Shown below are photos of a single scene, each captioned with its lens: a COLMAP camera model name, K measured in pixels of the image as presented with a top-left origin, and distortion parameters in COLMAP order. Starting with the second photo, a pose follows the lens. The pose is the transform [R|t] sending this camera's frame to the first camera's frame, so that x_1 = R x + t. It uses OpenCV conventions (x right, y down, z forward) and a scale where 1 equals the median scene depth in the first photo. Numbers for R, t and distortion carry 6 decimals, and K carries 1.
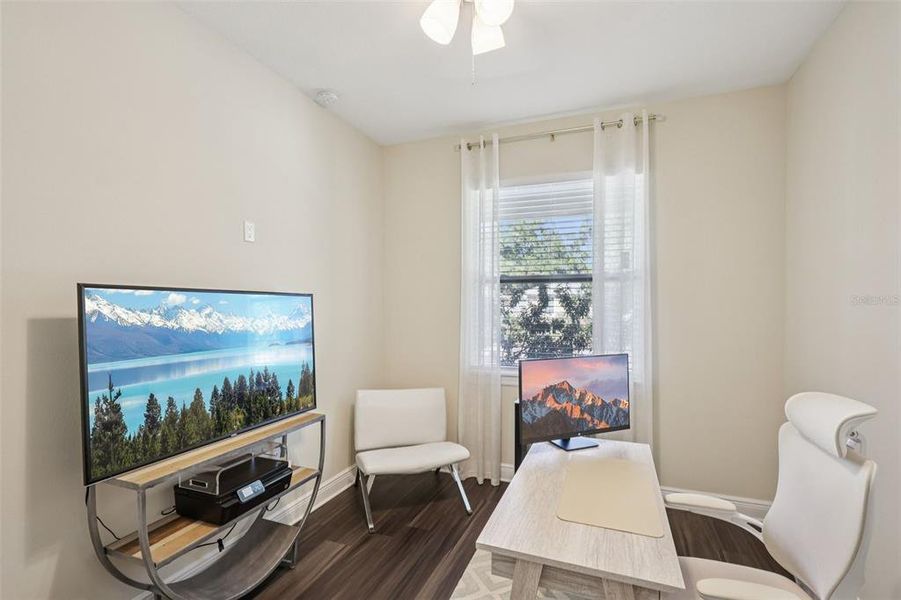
lens RADIAL K [[427.8, 0, 448.7], [0, 427.8, 307.6], [0, 0, 1]] dist [0.000523, 0.000149]
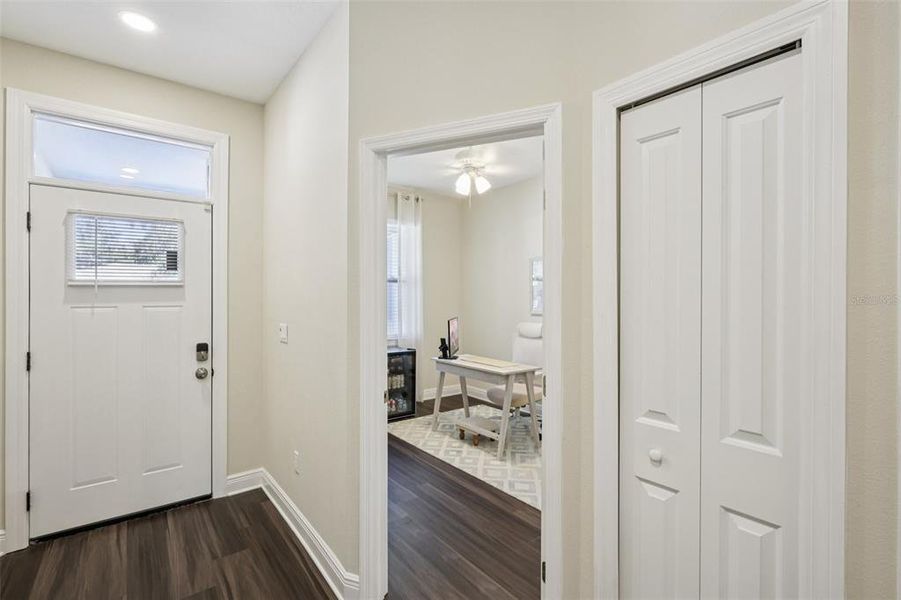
lens RADIAL K [[418.6, 0, 447.6], [0, 418.6, 298.8], [0, 0, 1]] dist [0.000034, 0.000289]
pose [[0.518015, -0.007874, 0.855335, -0.989667], [0.011739, 0.999929, 0.002095, 0.005068], [-0.855291, 0.008955, 0.518071, -0.075197]]
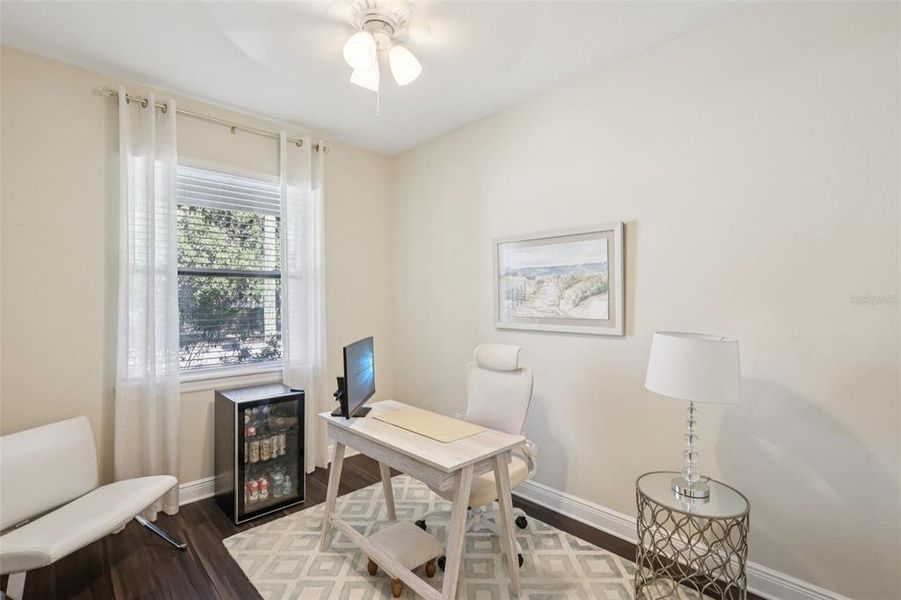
lens RADIAL K [[418.6, 0, 447.6], [0, 418.6, 298.8], [0, 0, 1]] dist [0.000034, 0.000289]
pose [[0.416215, -0.000216, 0.909266, -0.432189], [0.015159, 0.999863, -0.006701, 0.004388], [-0.909140, 0.016572, 0.416161, 0.160417]]
